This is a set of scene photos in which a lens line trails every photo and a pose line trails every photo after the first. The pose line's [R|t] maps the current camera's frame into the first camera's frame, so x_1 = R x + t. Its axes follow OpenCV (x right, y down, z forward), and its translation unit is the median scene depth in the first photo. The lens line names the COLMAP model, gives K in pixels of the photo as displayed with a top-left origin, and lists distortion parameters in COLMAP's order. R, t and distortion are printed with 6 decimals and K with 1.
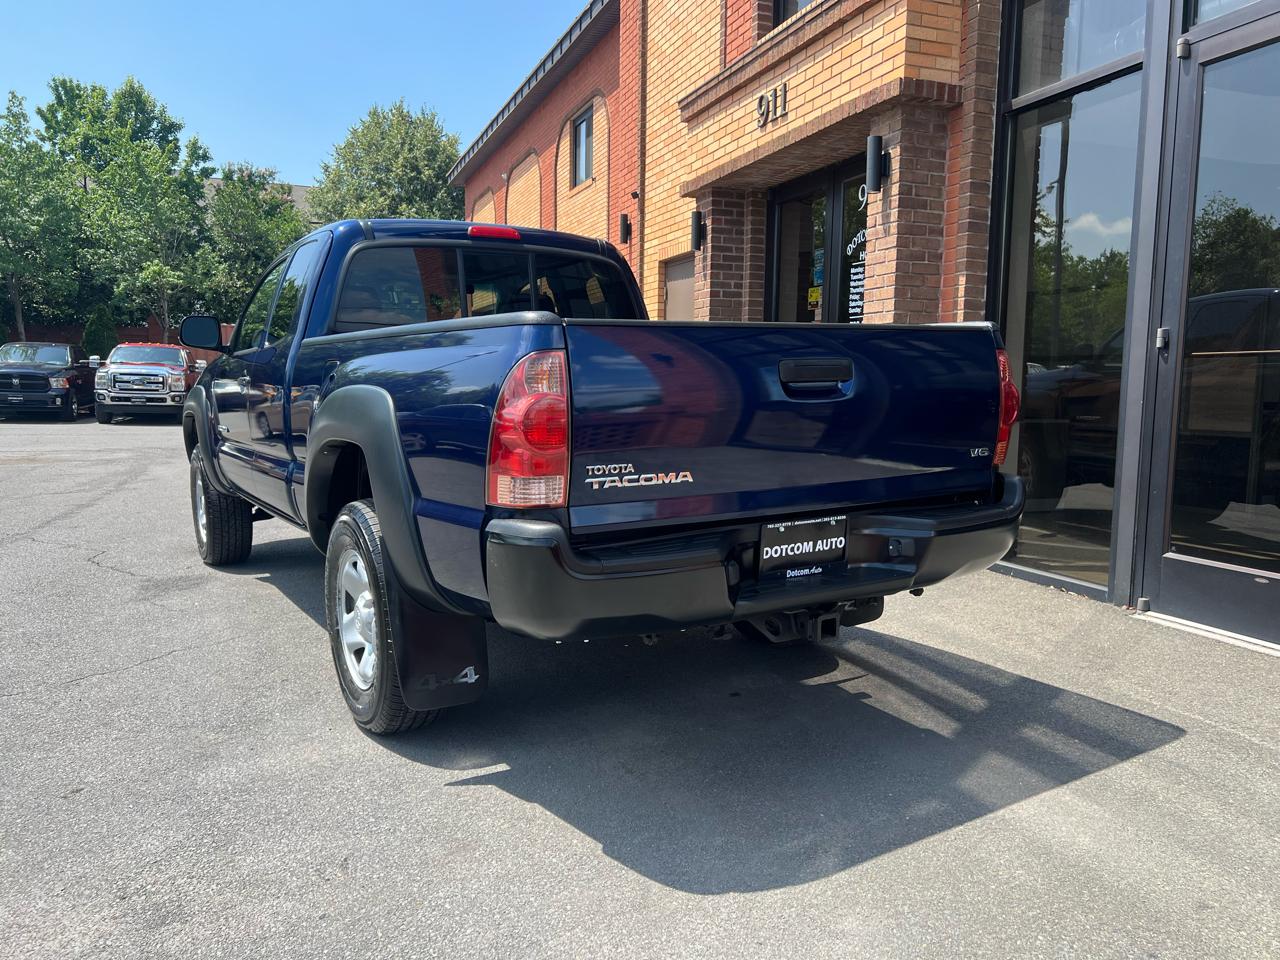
lens RADIAL K [[963.8, 0, 646.7], [0, 963.8, 482.0], [0, 0, 1]] dist [0.047623, -0.058473]
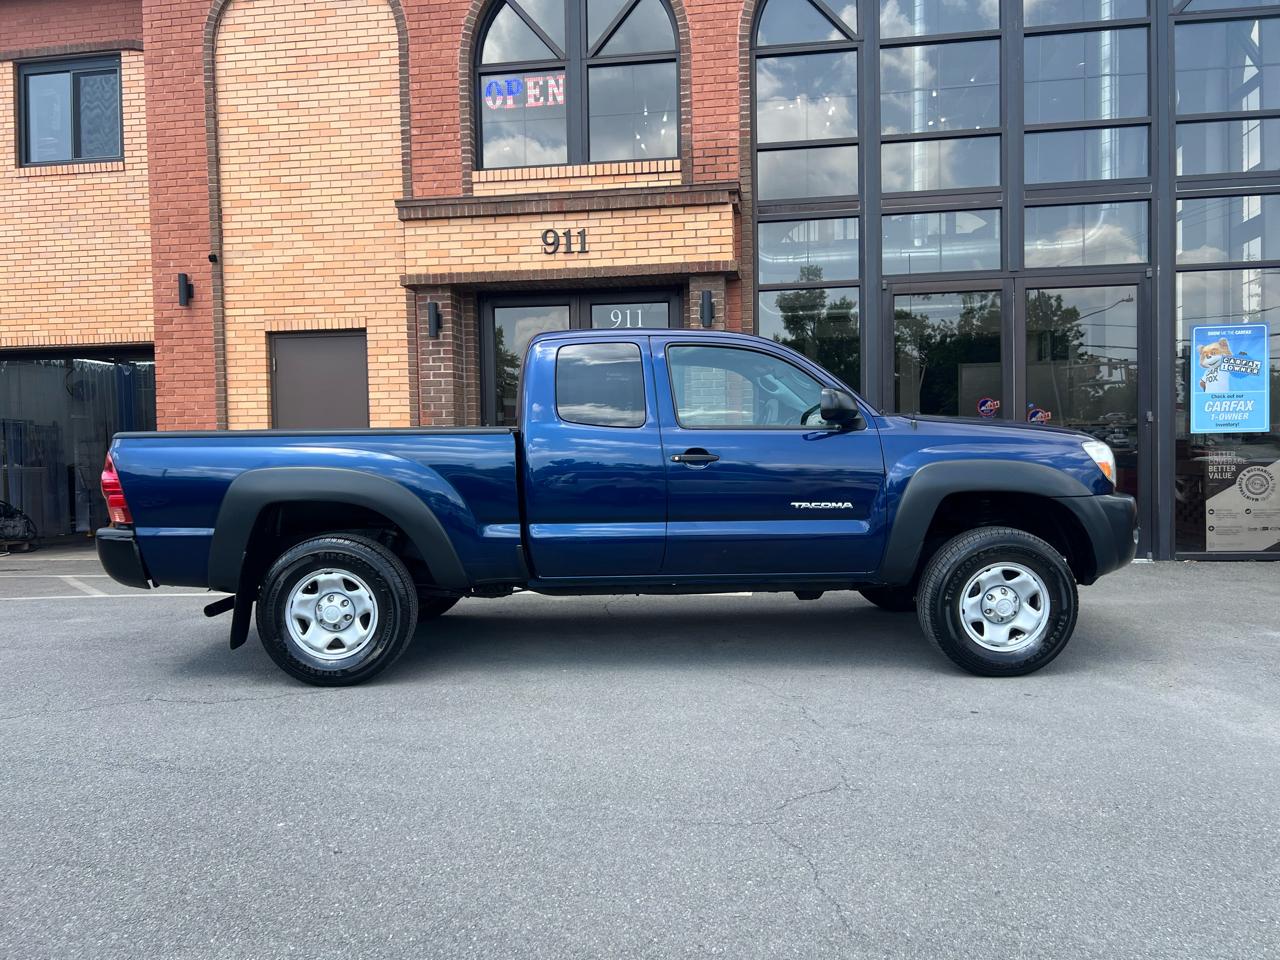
lens RADIAL K [[971.6, 0, 641.3], [0, 971.6, 480.7], [0, 0, 1]] dist [0.049638, -0.059296]
pose [[0.489014, -0.046292, 0.871047, -0.971439], [0.108868, 0.994022, -0.008292, -0.043599], [-0.865456, 0.098884, 0.491130, 0.294137]]
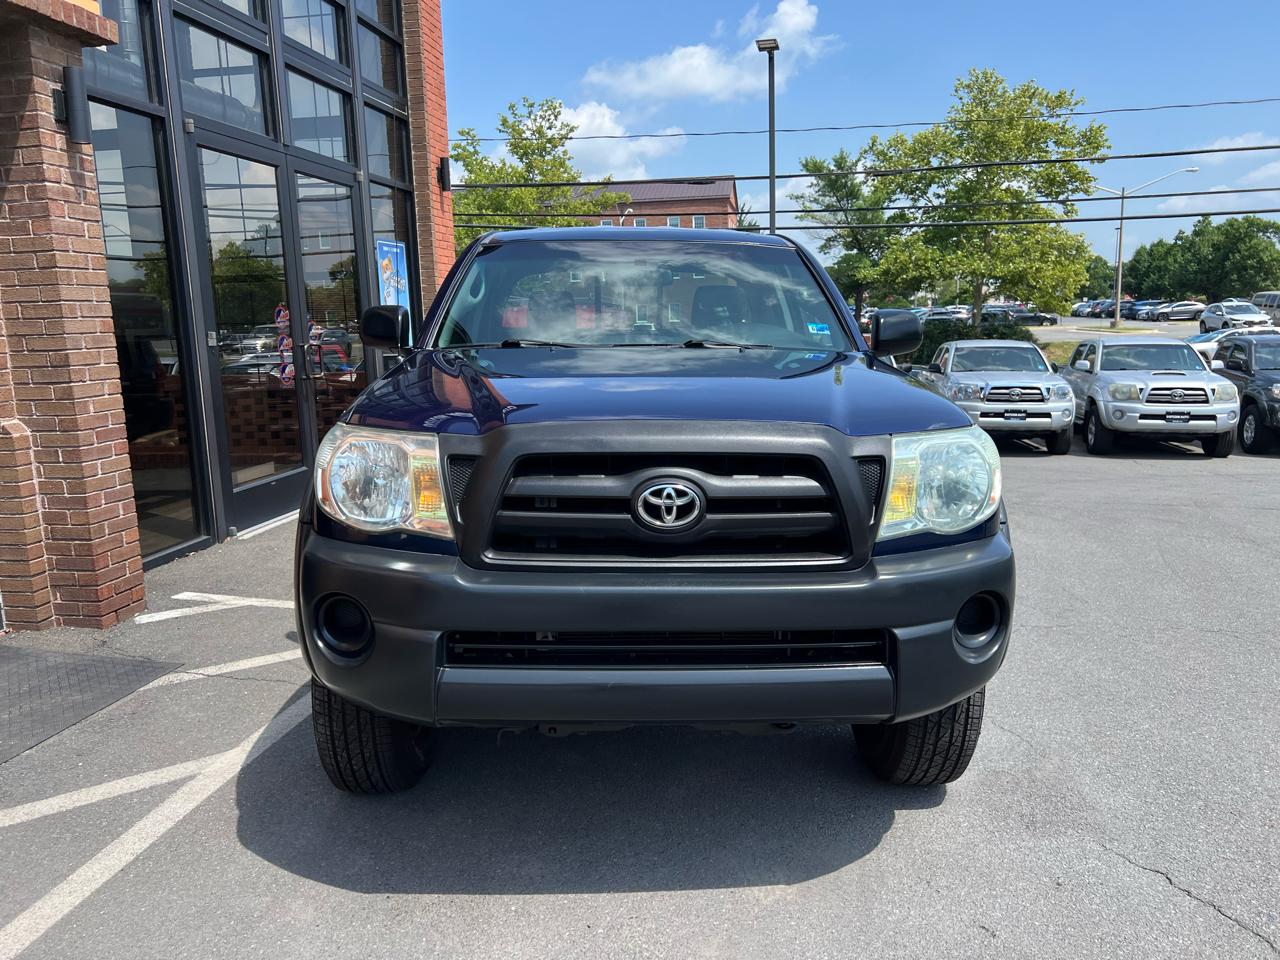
lens RADIAL K [[964.7, 0, 636.7], [0, 964.7, 482.2], [0, 0, 1]] dist [0.043256, -0.051344]
pose [[-0.861403, -0.080943, 0.501431, -0.447943], [0.060613, 0.963784, 0.259703, -0.177104], [-0.504293, 0.254102, -0.825300, 1.219626]]
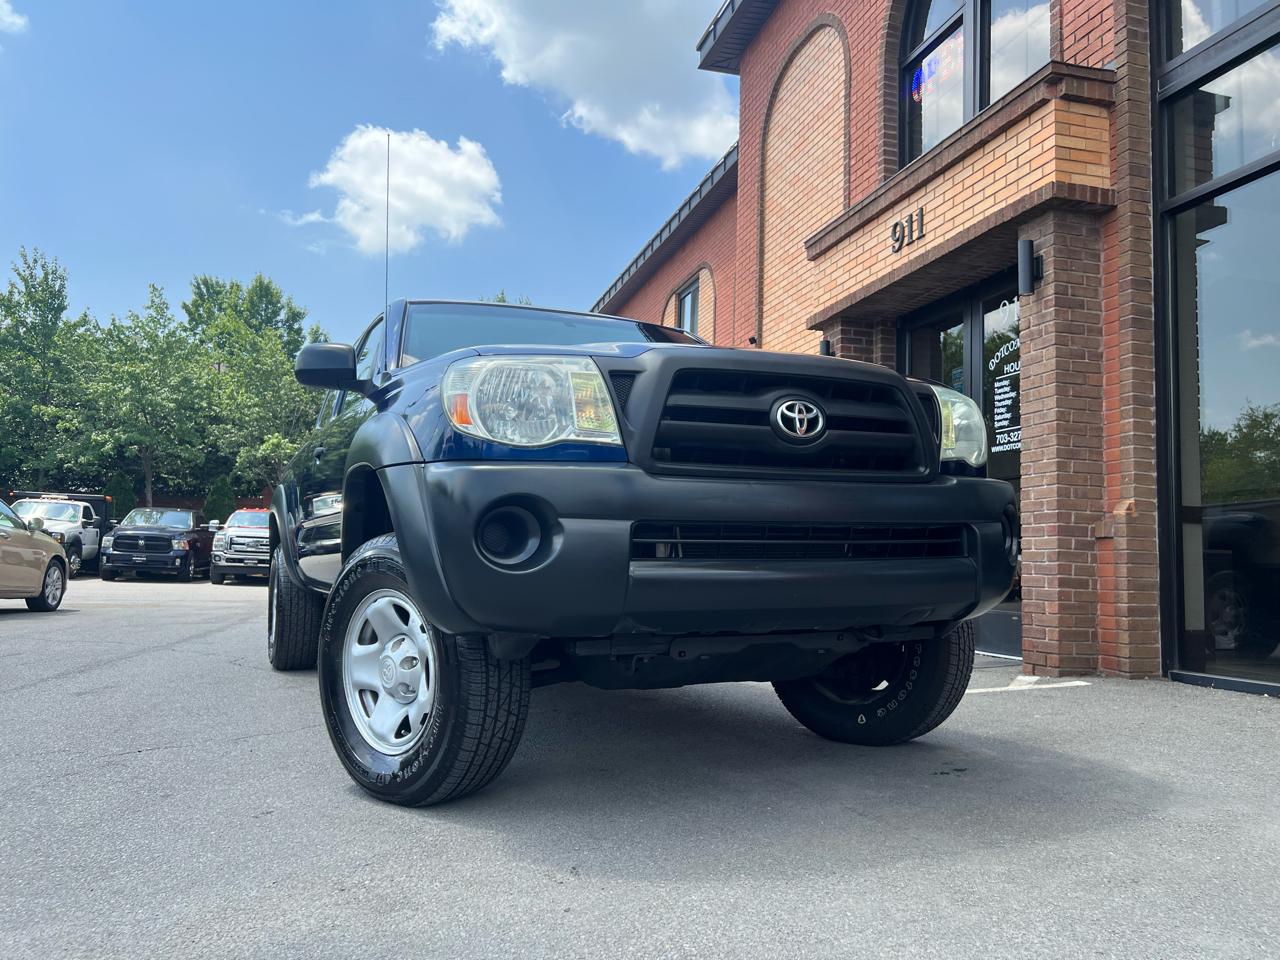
lens RADIAL K [[967.1, 0, 637.9], [0, 967.1, 482.2], [0, 0, 1]] dist [0.028628, -0.028369]
pose [[0.995798, 0.003320, -0.091513, -0.059355], [-0.020603, 0.981844, -0.188569, 0.072011], [0.089226, 0.189663, 0.977787, 0.021322]]
